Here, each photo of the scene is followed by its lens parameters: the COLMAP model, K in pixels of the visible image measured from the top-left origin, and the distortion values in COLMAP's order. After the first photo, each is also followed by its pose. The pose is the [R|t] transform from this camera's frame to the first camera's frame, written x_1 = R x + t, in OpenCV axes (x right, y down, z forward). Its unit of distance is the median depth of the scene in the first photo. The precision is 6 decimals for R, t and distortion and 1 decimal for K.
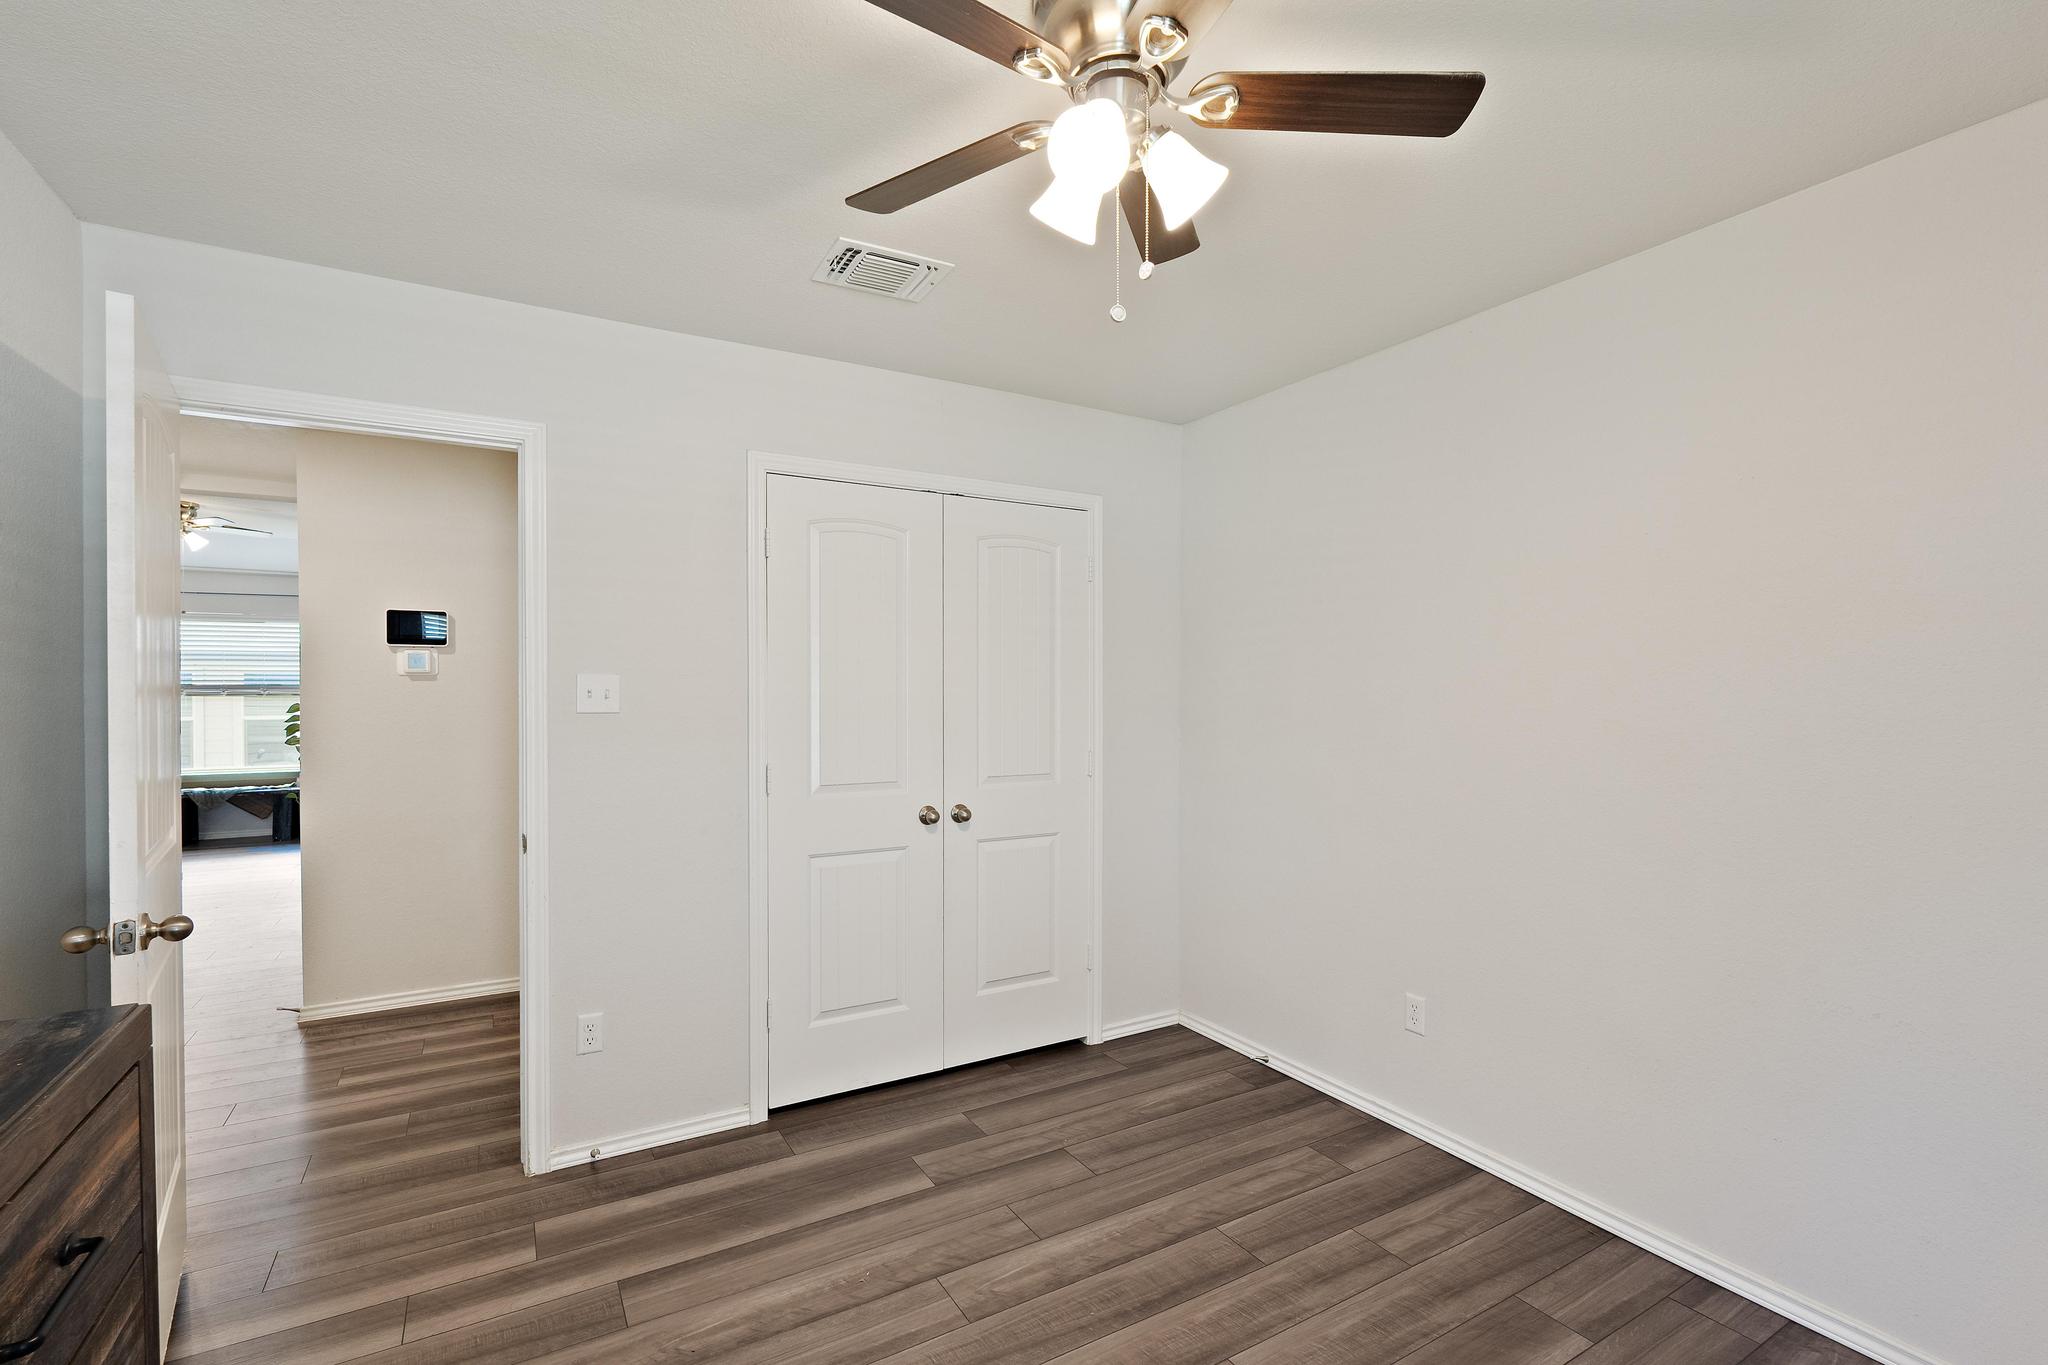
lens RADIAL K [[895.5, 0, 1019.4], [0, 895.5, 689.3], [0, 0, 1]] dist [-0.004682, 0.000534]
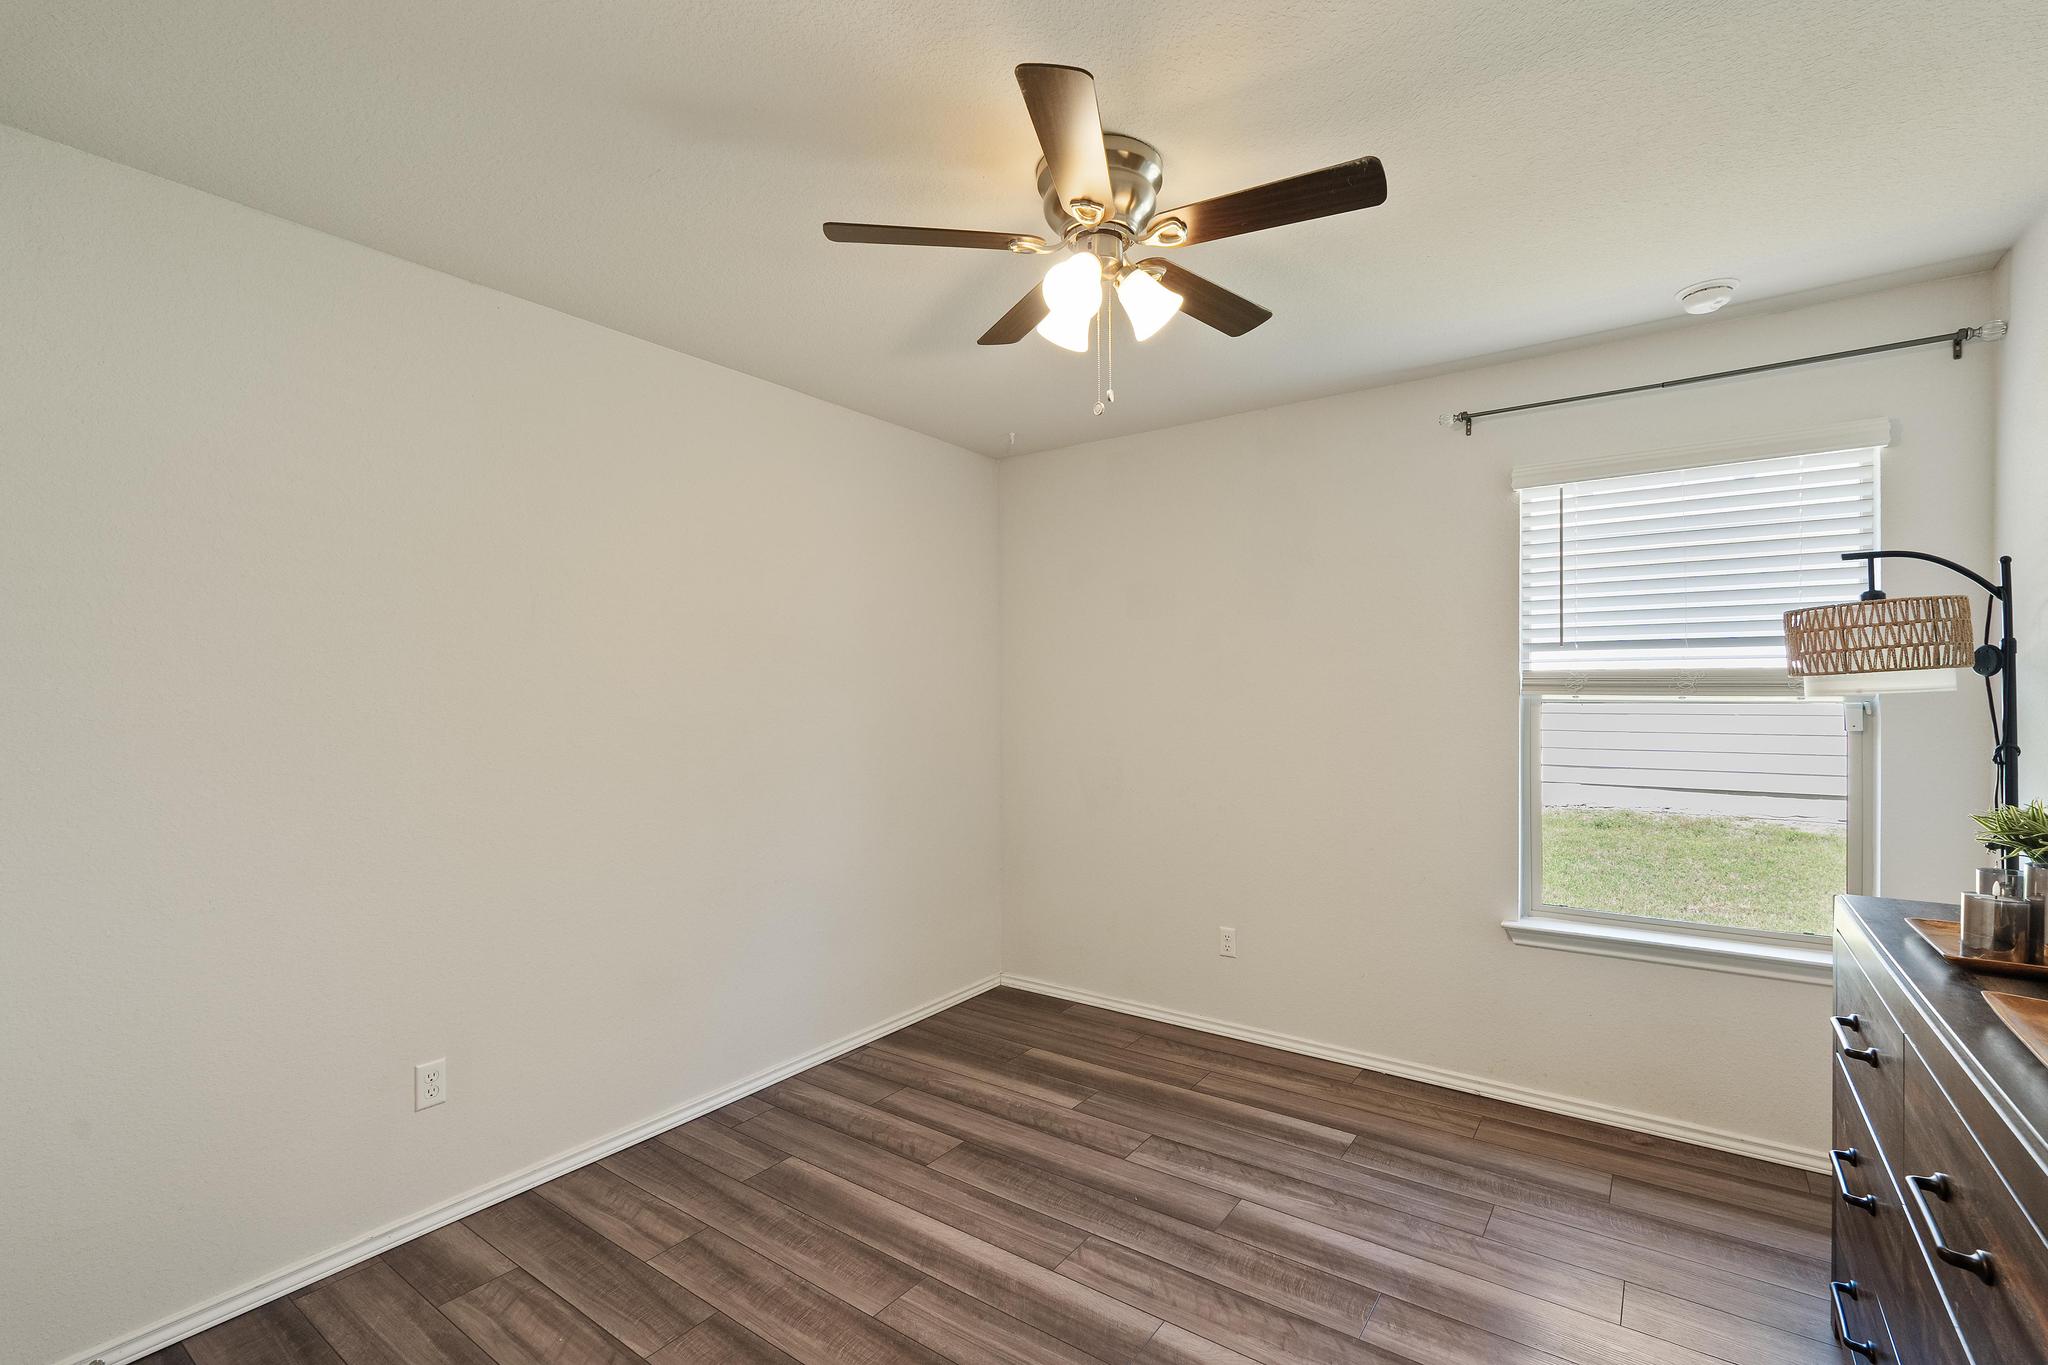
lens RADIAL K [[895.5, 0, 1021.4], [0, 895.5, 693.7], [0, 0, 1]] dist [-0.004682, 0.000534]
pose [[-0.392368, 0.002755, 0.919804, -0.674599], [0.007119, 0.999975, 0.000042, 0.004774], [-0.919781, 0.006565, -0.392378, 1.028228]]
